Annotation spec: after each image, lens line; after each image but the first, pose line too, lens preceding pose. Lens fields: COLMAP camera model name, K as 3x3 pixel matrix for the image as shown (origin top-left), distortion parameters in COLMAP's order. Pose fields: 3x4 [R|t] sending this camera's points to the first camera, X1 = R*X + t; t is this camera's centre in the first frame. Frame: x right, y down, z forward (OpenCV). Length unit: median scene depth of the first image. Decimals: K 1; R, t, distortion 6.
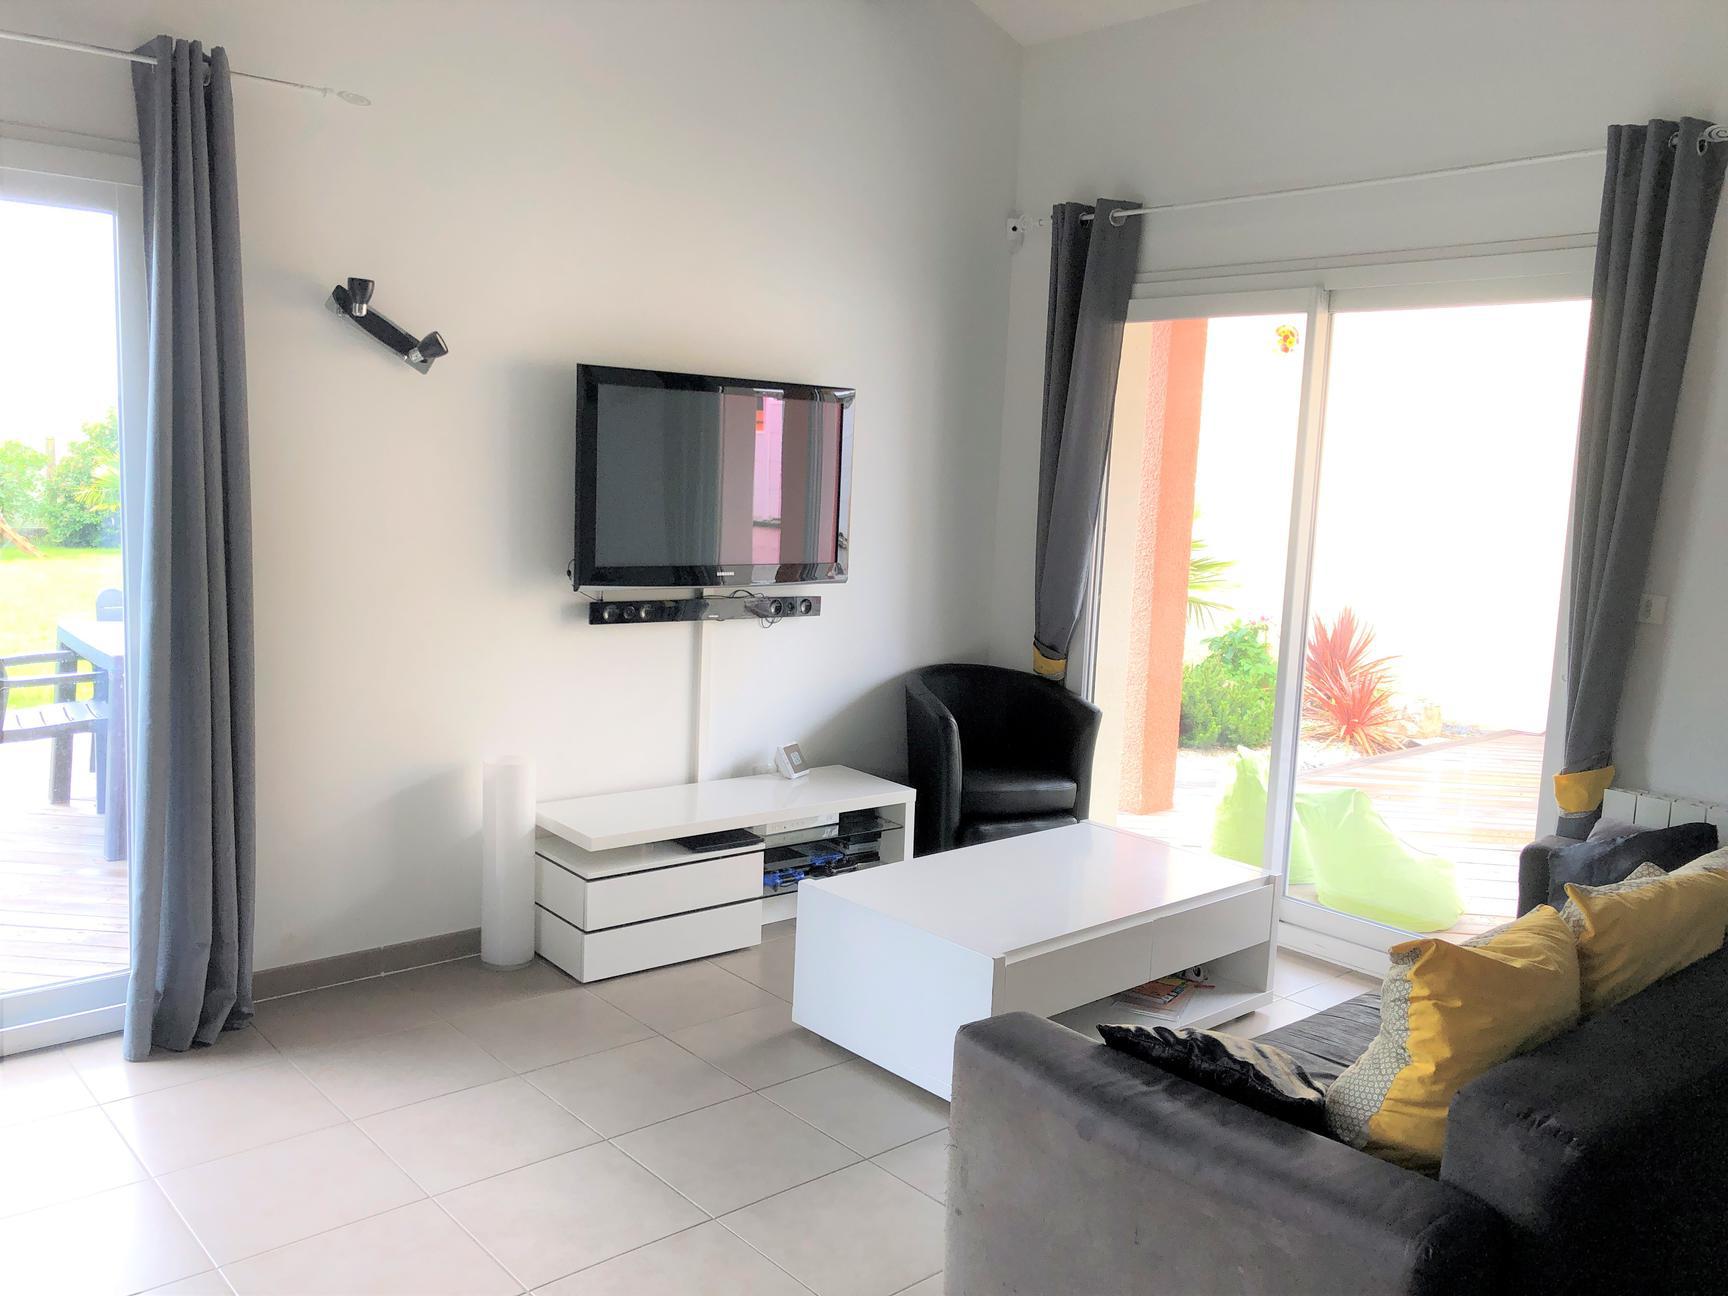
lens RADIAL K [[1402.3, 0, 907.6], [0, 1402.3, 648.3], [0, 0, 1]] dist [0.076631, -0.132163]
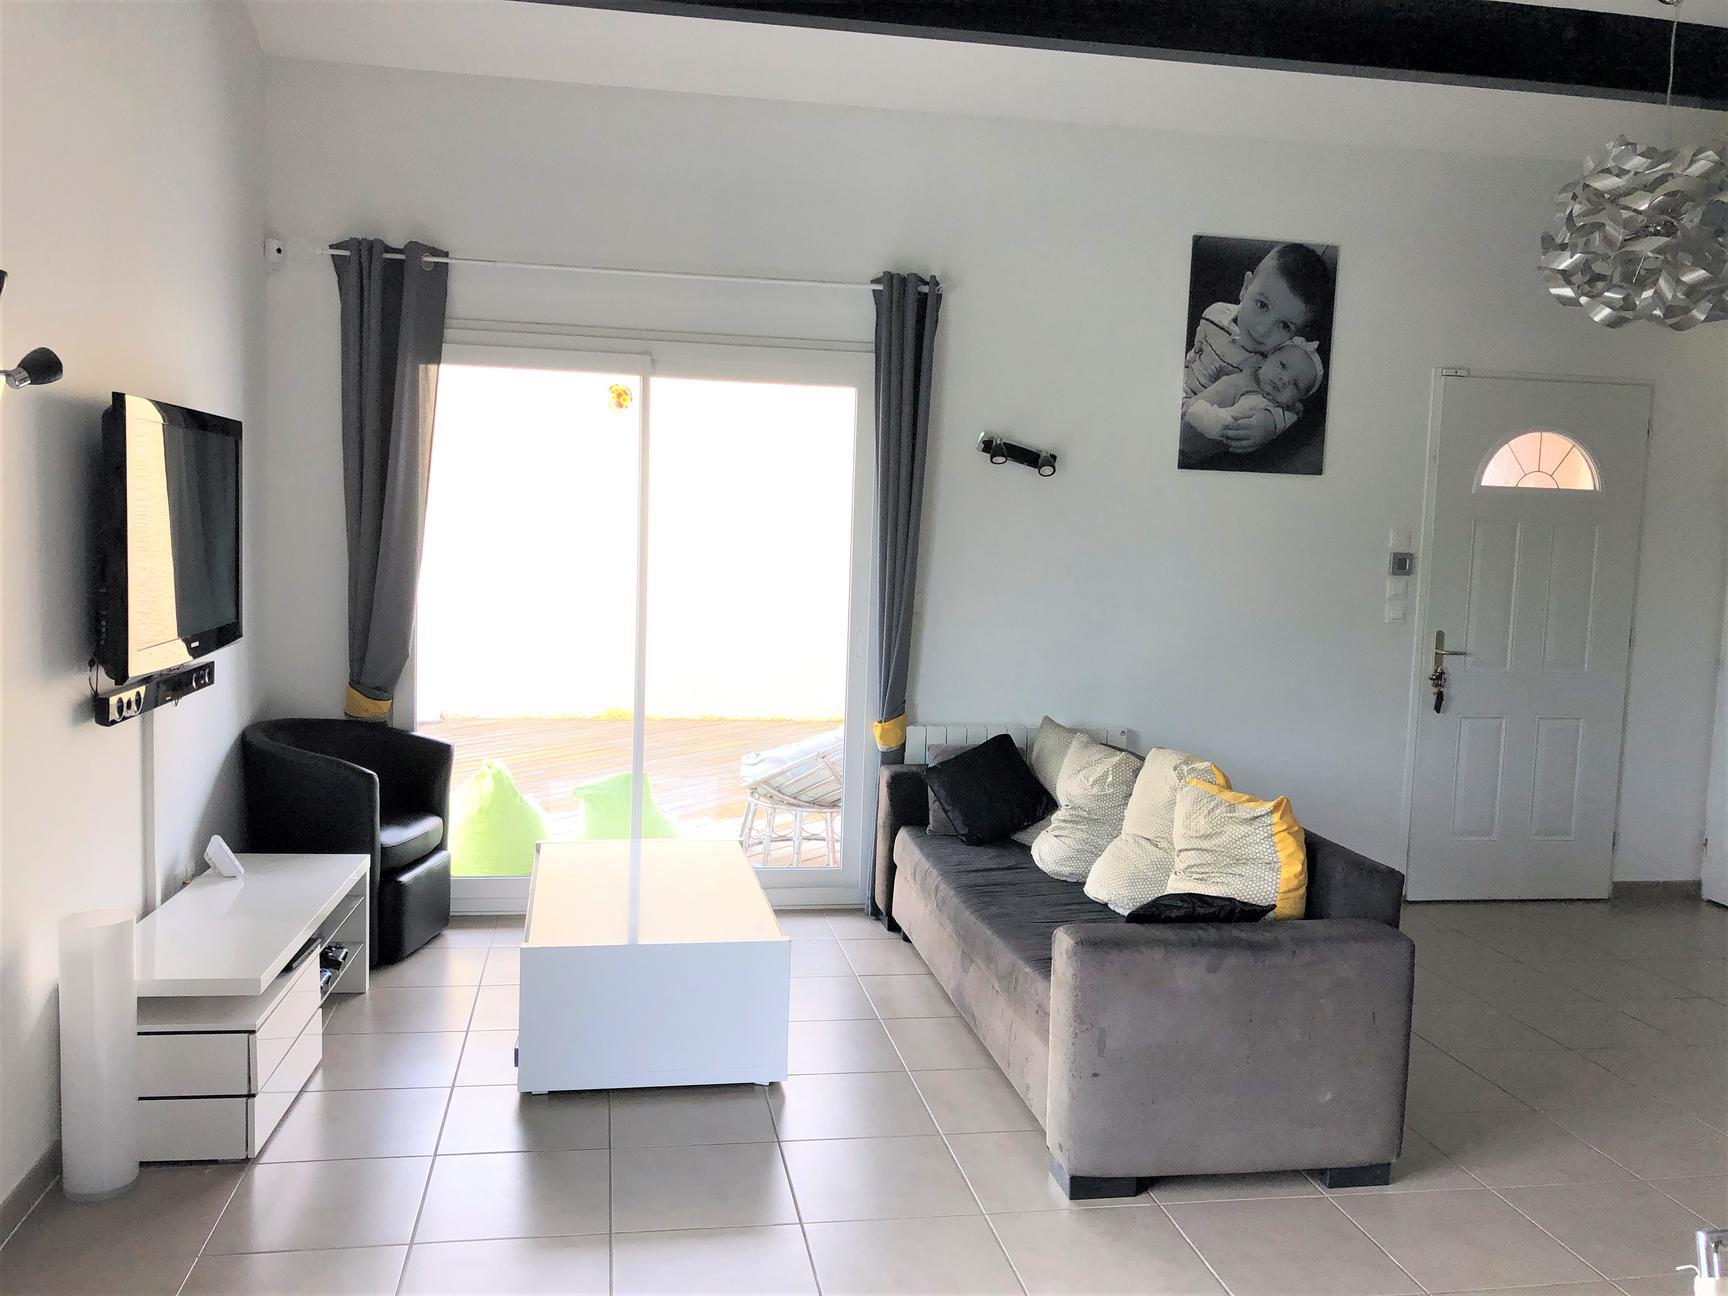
lens RADIAL K [[1389.6, 0, 835.5], [0, 1389.6, 649.7], [0, 0, 1]] dist [0.016145, -0.001078]
pose [[0.542067, -0.103472, 0.833940, -0.618329], [0.100529, 0.993248, 0.057893, -0.059883], [-0.834300, 0.052454, 0.548810, 0.232726]]
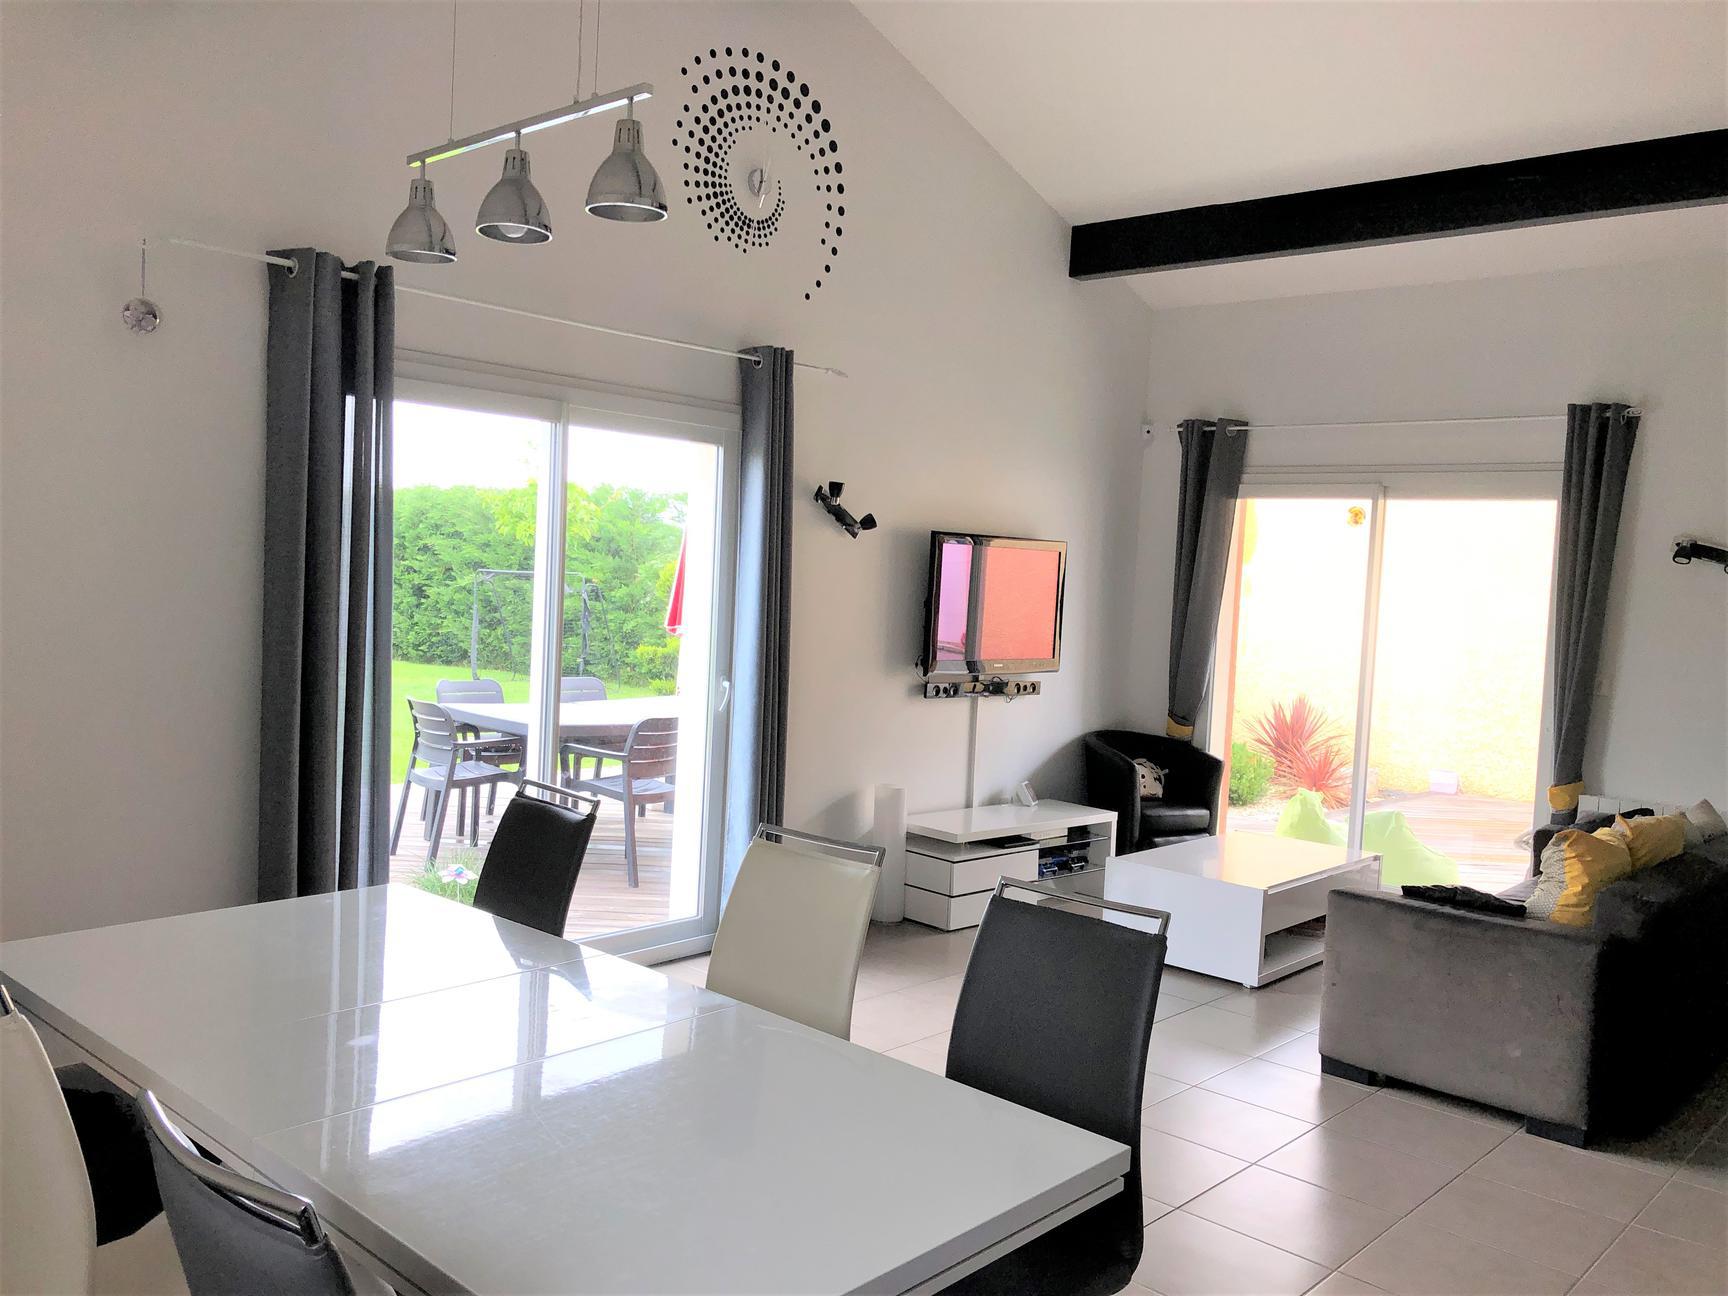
lens RADIAL K [[1406.6, 0, 868.0], [0, 1406.6, 643.3], [0, 0, 1]] dist [0.003470, -0.003214]
pose [[0.995708, 0.001958, 0.092532, -0.412984], [0.005119, 0.997080, -0.076189, 0.036879], [-0.092411, 0.076336, 0.992791, -0.481166]]
